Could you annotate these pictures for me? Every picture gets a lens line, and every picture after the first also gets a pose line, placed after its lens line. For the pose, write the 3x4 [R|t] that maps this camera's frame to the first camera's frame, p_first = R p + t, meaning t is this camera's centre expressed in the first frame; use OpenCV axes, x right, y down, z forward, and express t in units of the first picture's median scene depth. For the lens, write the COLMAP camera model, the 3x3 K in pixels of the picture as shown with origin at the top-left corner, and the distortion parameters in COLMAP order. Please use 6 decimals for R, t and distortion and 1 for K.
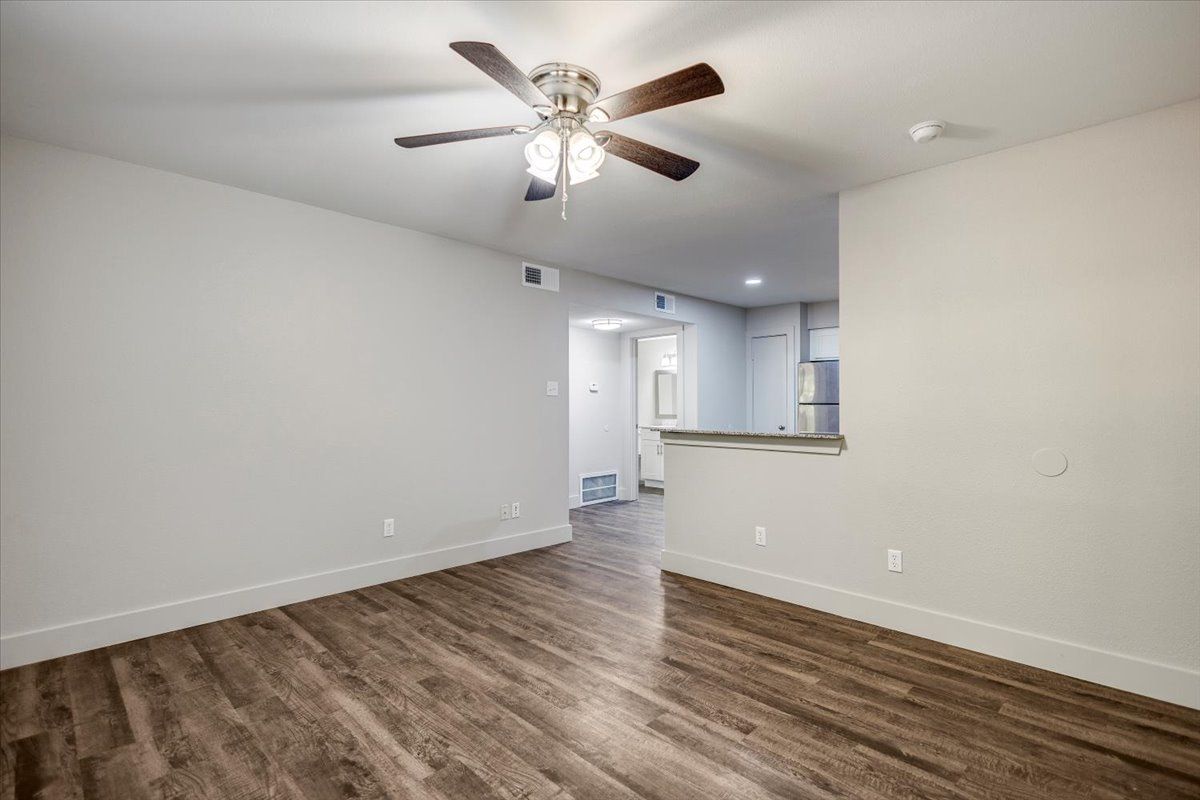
lens RADIAL K [[561.7, 0, 598.2], [0, 561.7, 400.8], [0, 0, 1]] dist [0.006077, -0.001453]
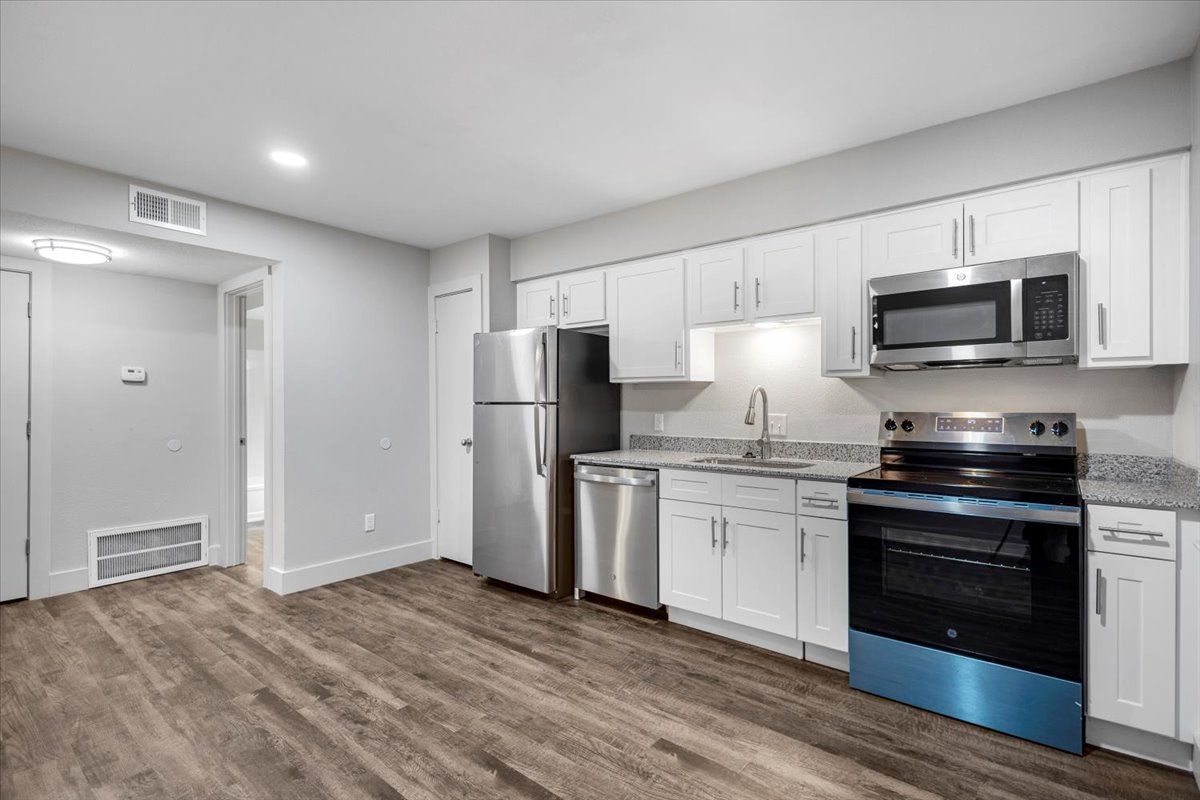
lens RADIAL K [[561.7, 0, 598.2], [0, 561.7, 400.8], [0, 0, 1]] dist [0.006077, -0.001453]
pose [[0.995268, -0.002290, 0.097140, 1.052610], [0.002647, 0.999990, -0.003545, 0.012910], [-0.097131, 0.003785, 0.995264, 0.982111]]
